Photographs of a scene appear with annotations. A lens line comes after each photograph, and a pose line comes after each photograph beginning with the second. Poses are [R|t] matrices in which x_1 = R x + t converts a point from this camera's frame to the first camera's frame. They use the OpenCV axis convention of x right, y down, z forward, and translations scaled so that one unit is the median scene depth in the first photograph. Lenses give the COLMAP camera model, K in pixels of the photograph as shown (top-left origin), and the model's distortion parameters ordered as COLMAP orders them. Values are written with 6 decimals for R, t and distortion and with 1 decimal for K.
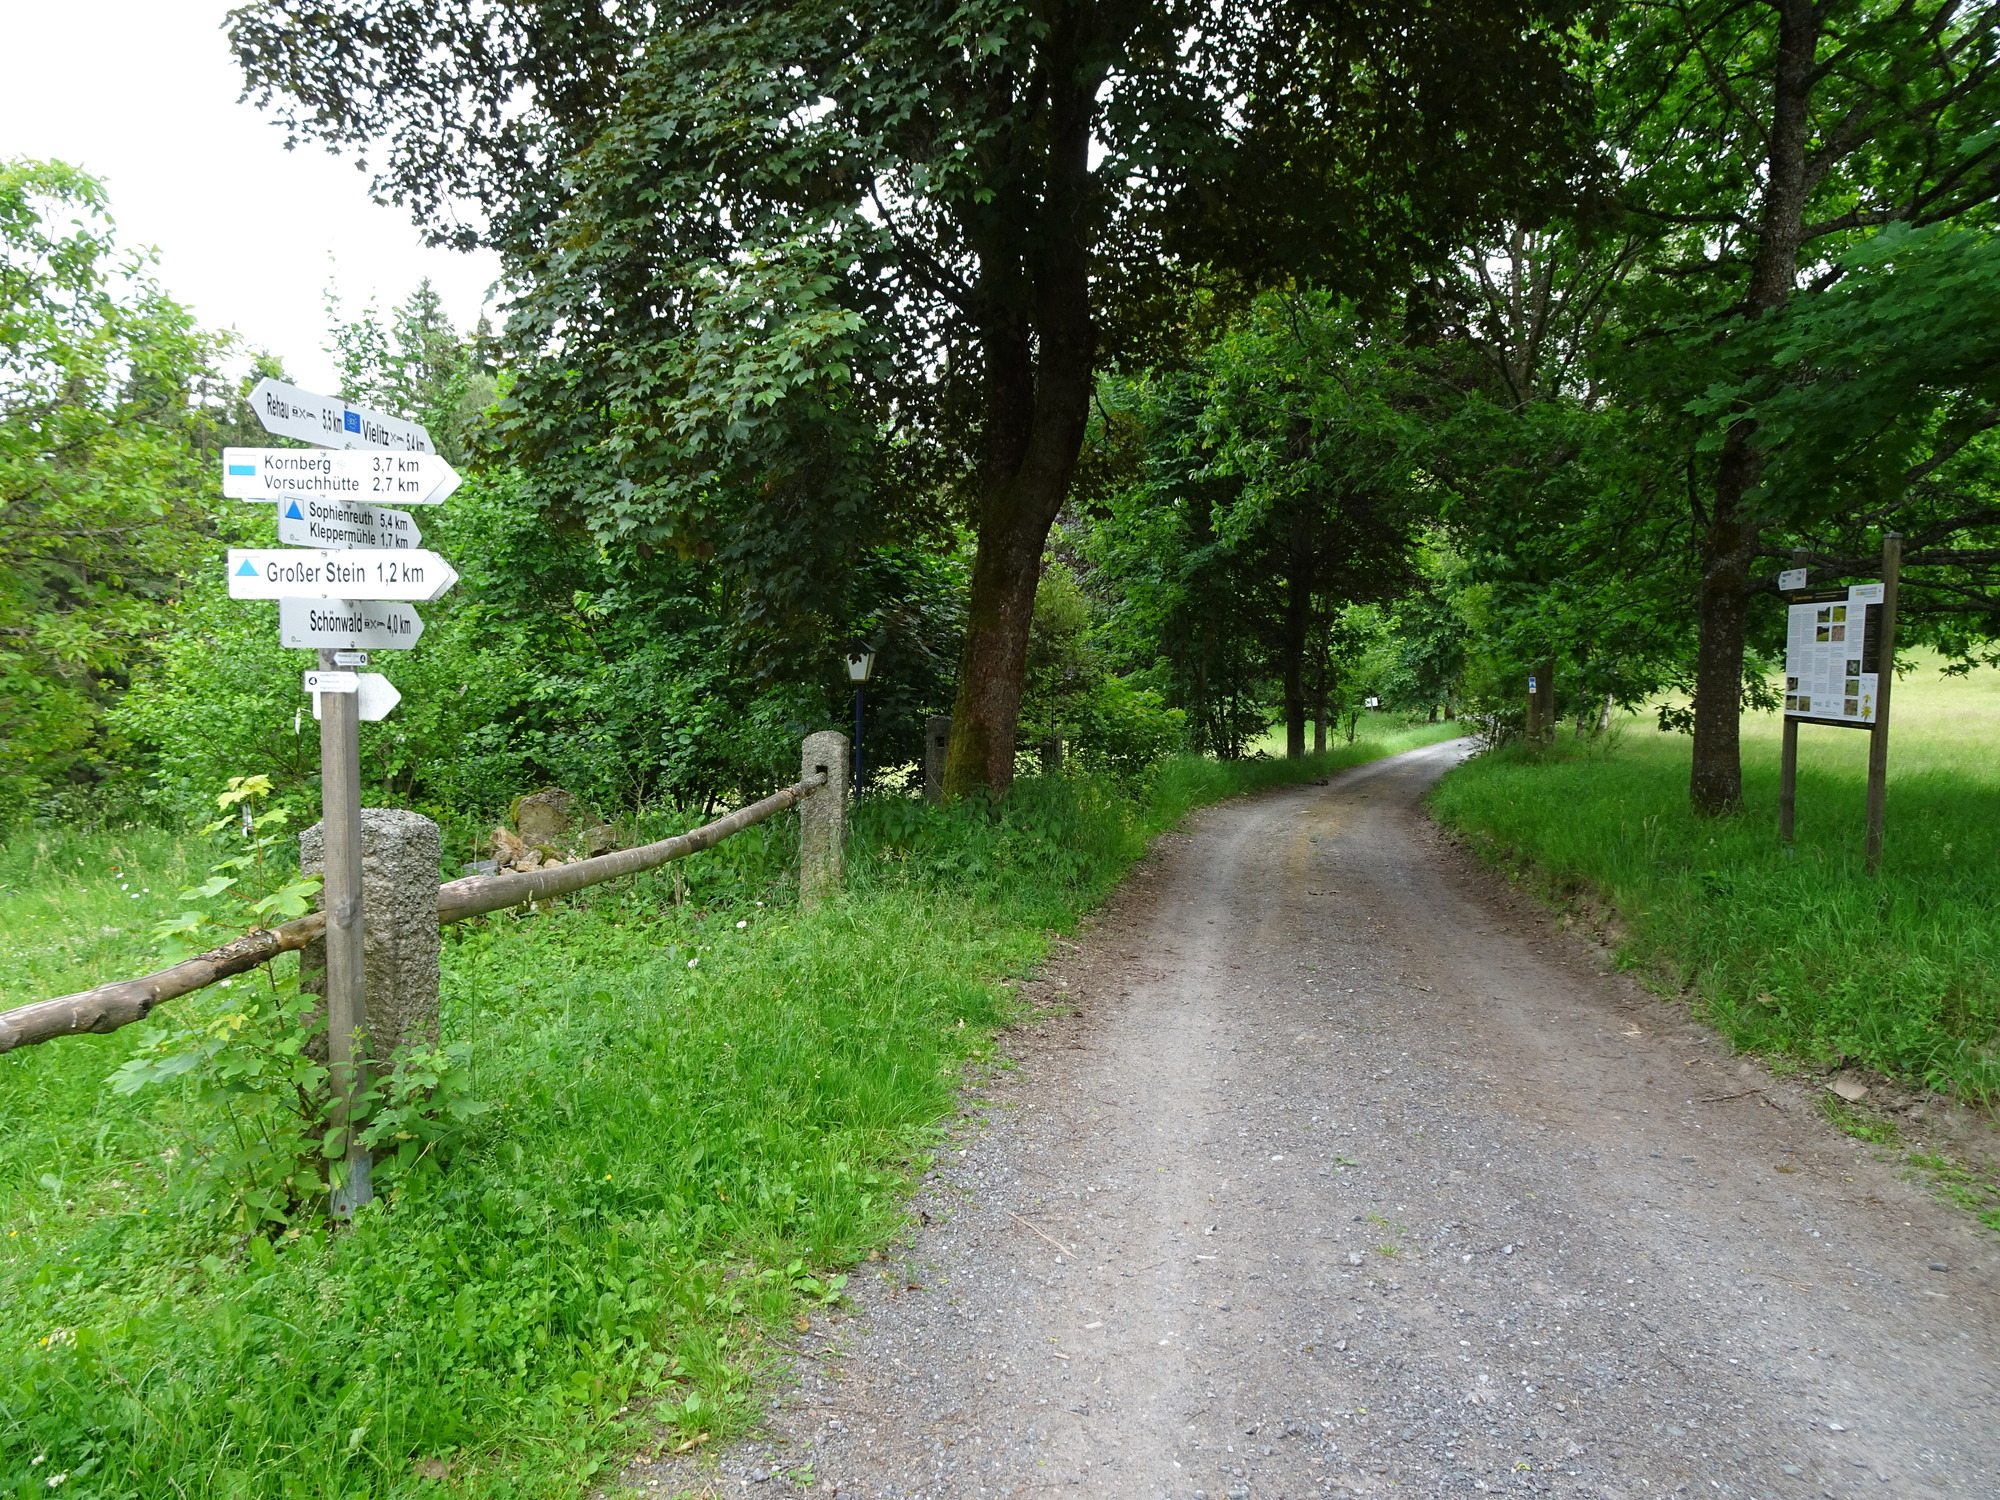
lens RADIAL K [[1439.7, 0, 1003.2], [0, 1439.7, 750.8], [0, 0, 1]] dist [0.011448, 0.013808]
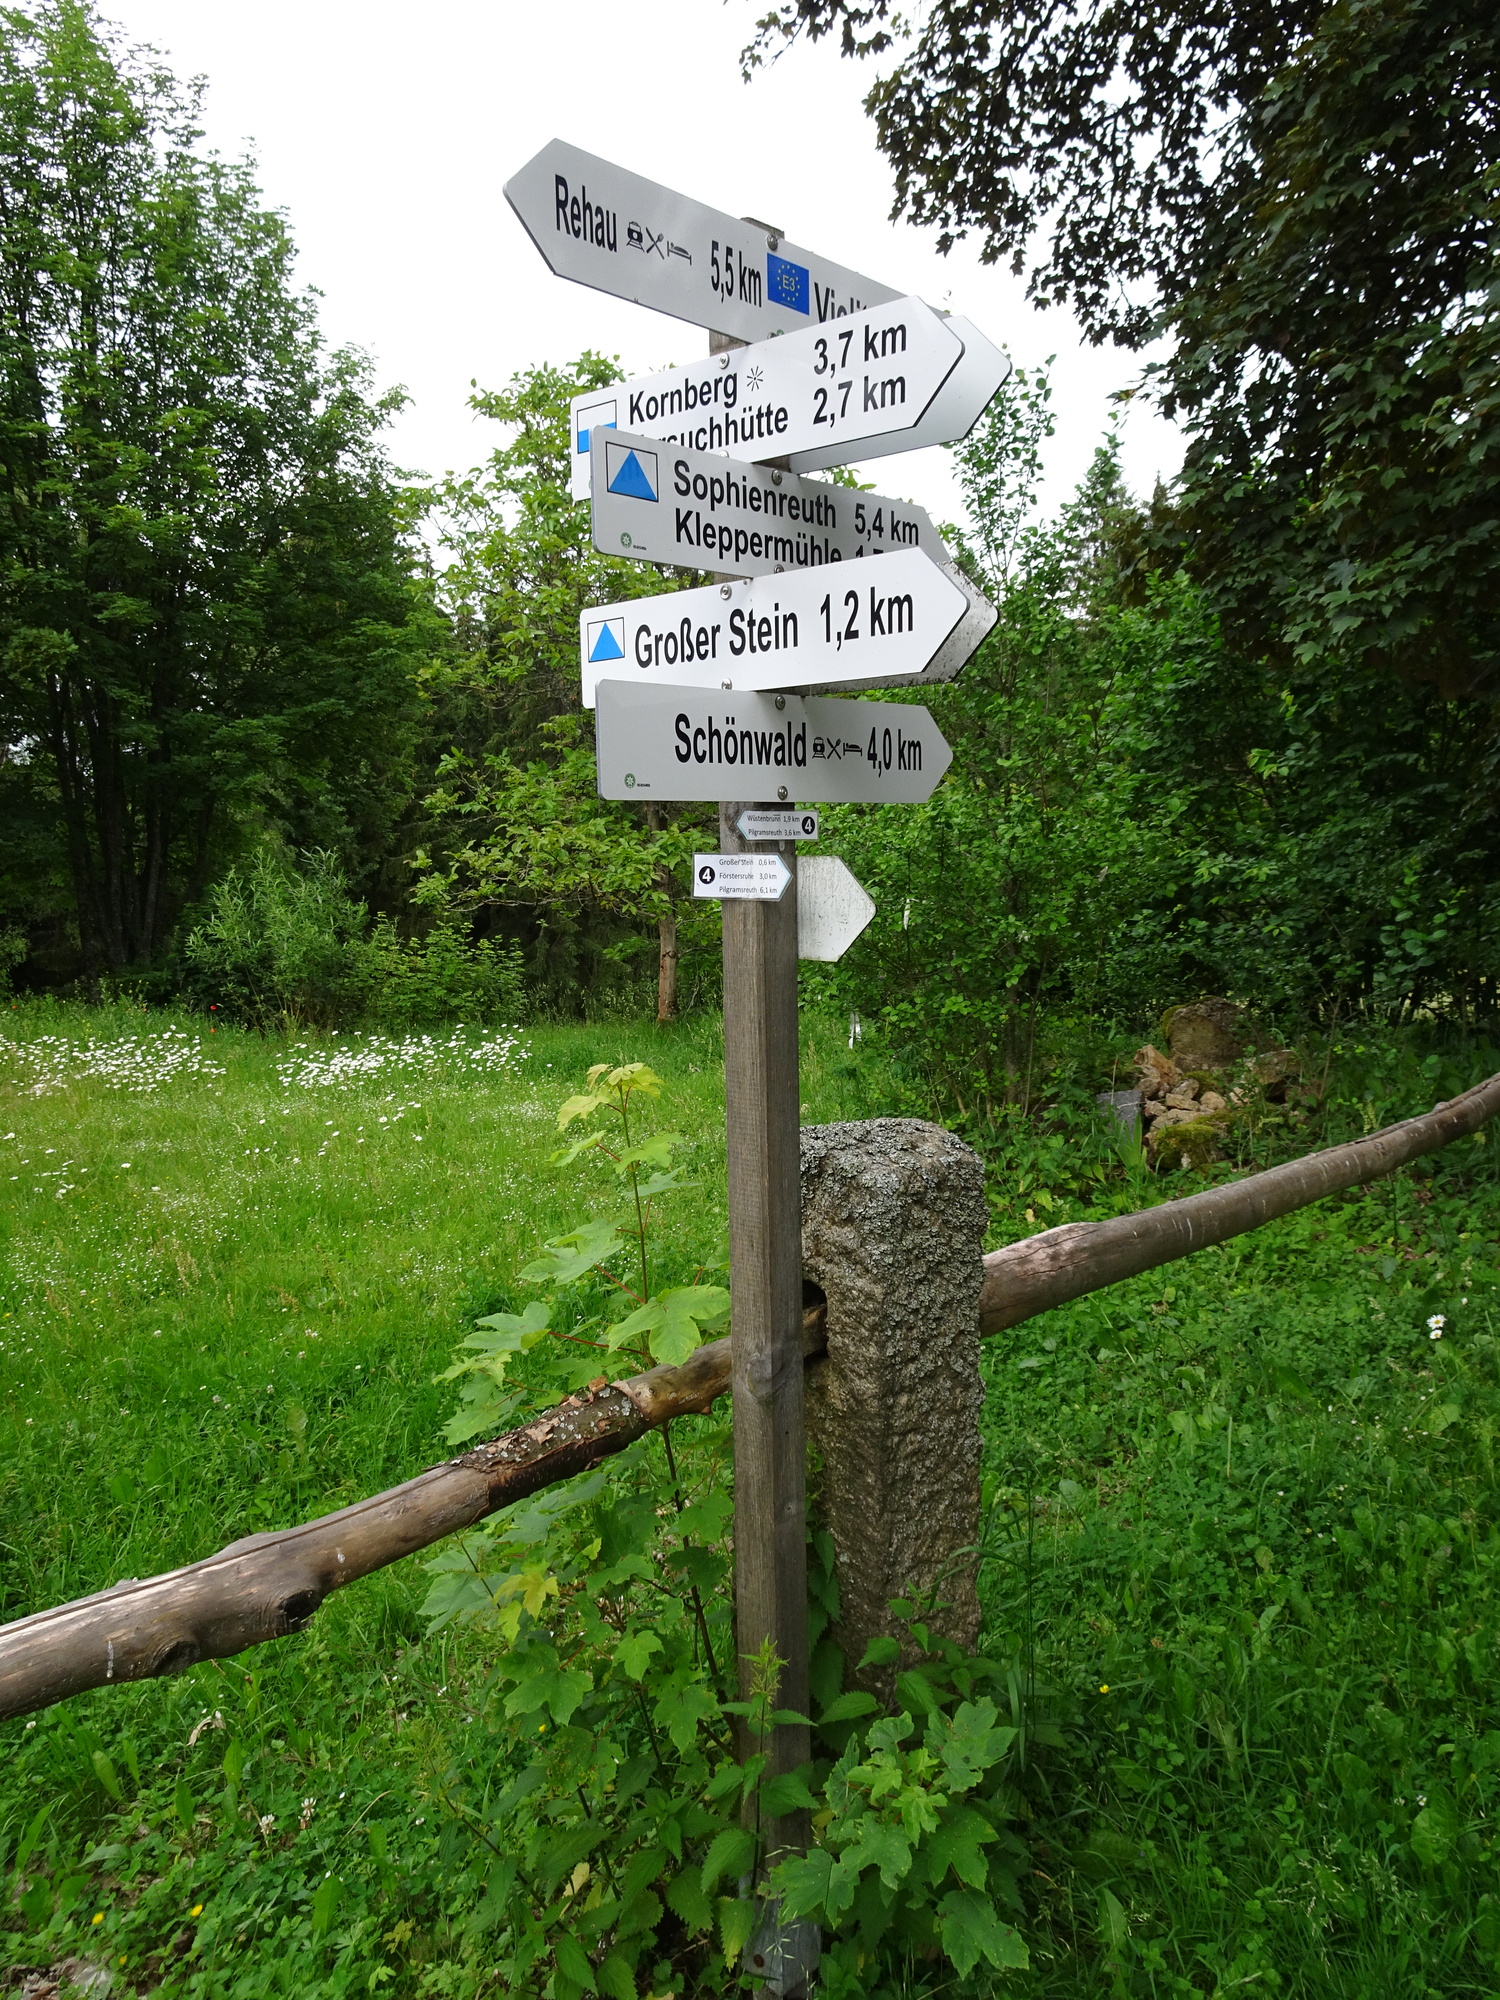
lens RADIAL K [[1439.7, 0, 730.9], [0, 1439.7, 972.7], [0, 0, 1]] dist [0.011448, 0.013808]
pose [[0.809194, 0.039397, -0.586219, -0.090302], [-0.021065, 0.999053, 0.038065, -0.015753], [0.587163, -0.018453, 0.809258, 0.285684]]
